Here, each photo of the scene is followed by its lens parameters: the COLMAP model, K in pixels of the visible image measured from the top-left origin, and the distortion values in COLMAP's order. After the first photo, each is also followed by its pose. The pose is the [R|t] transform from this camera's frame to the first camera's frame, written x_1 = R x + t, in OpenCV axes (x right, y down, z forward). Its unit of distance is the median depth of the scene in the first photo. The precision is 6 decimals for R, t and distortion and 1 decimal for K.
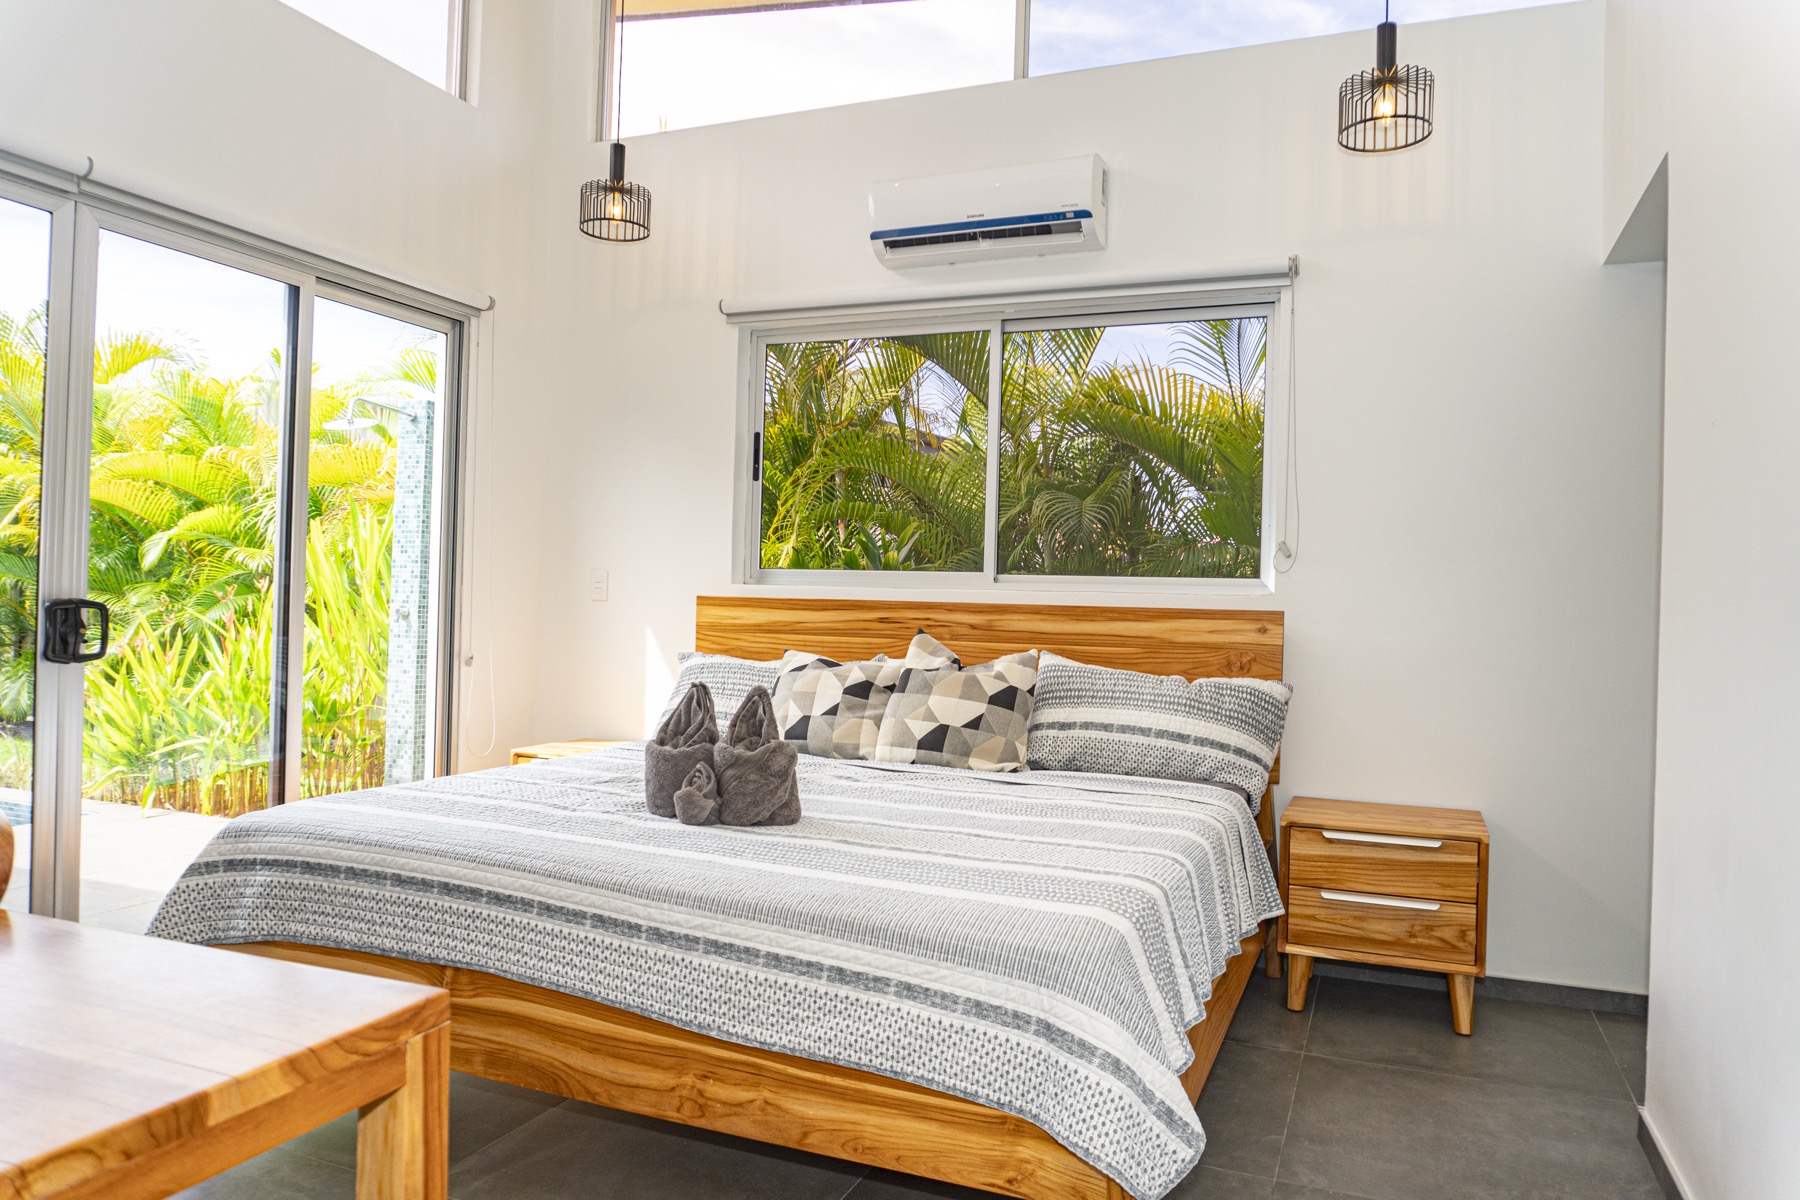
lens RADIAL K [[1228.0, 0, 896.5], [0, 1228.0, 596.9], [0, 0, 1]] dist [-0.025410, -0.002925]
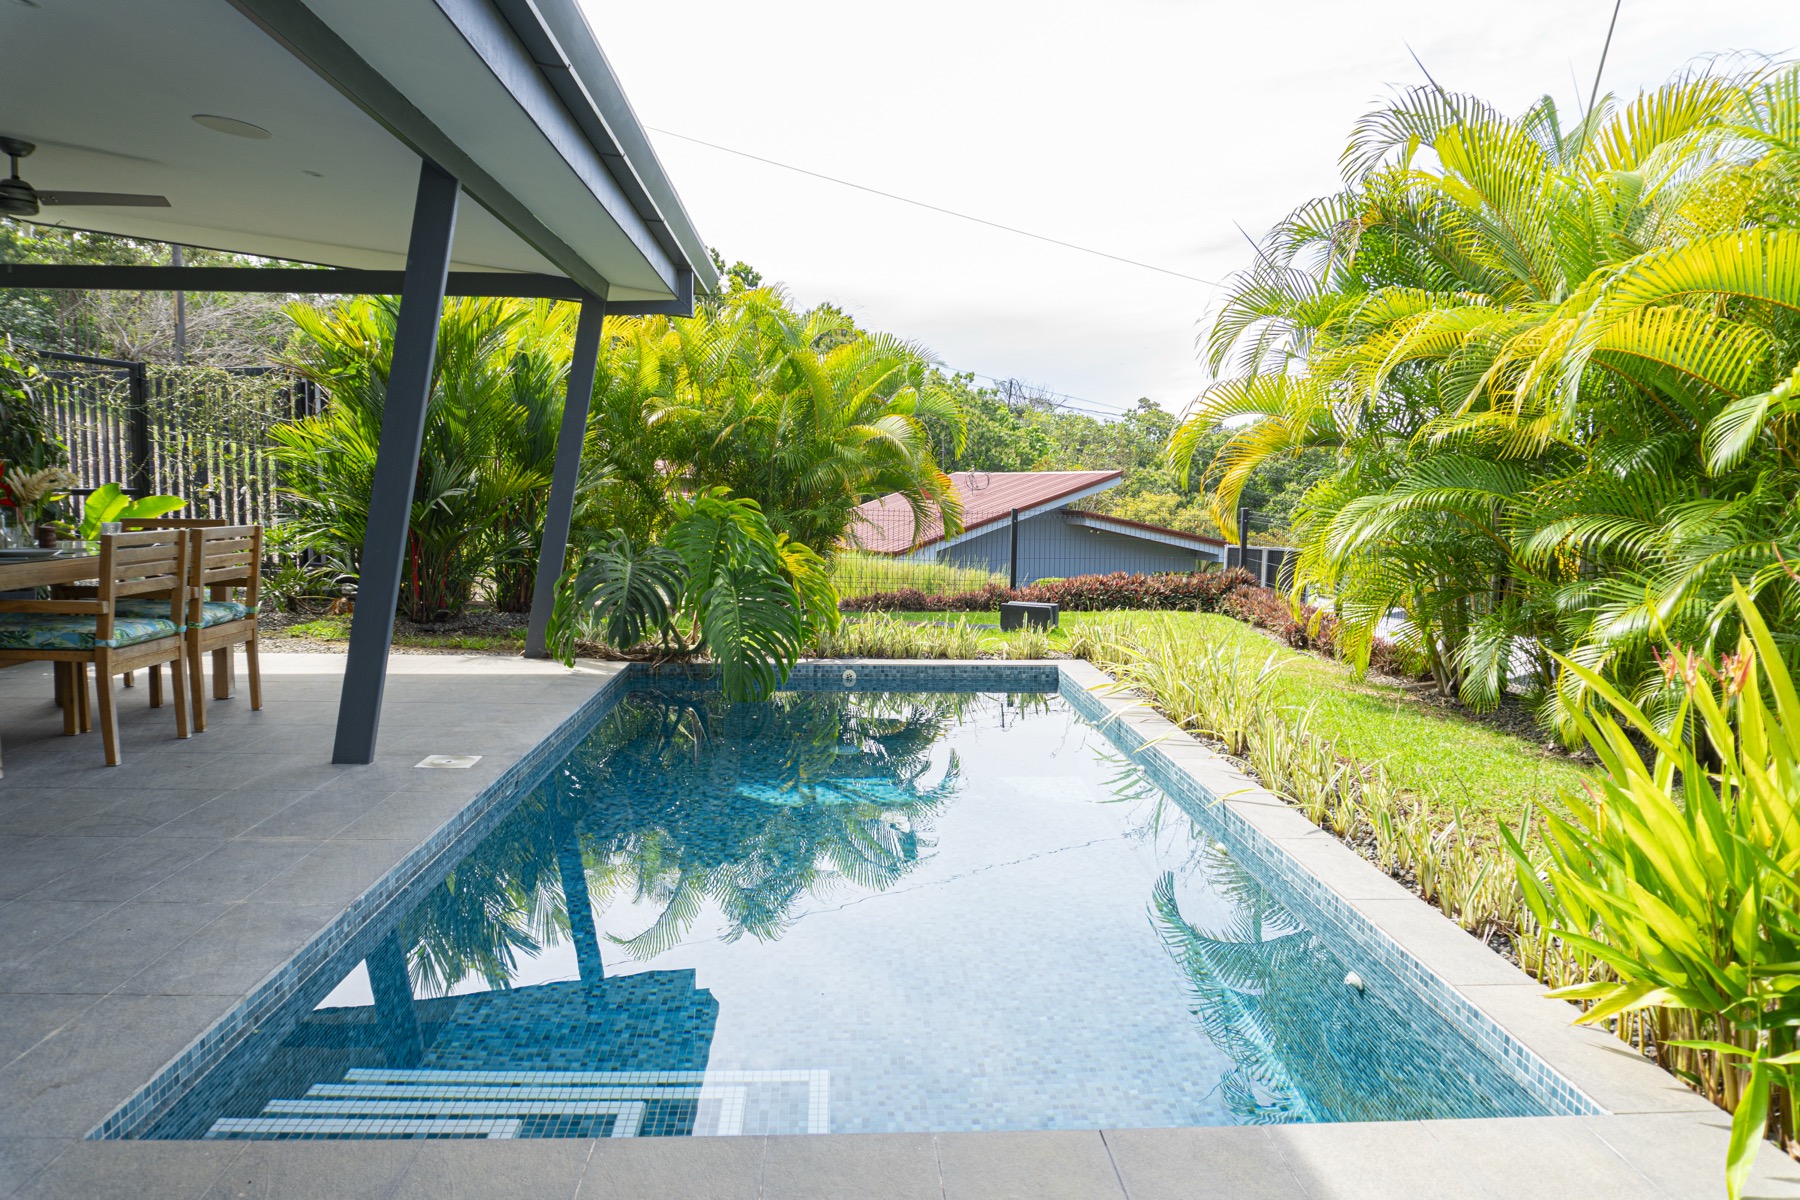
lens RADIAL K [[1205.2, 0, 893.7], [0, 1205.2, 601.8], [0, 0, 1]] dist [-0.021119, -0.002913]
pose [[0.441557, 0.058182, -0.895345, -0.330998], [0.010393, 0.997497, 0.069945, -0.008858], [0.897173, -0.040191, 0.439847, 0.491803]]
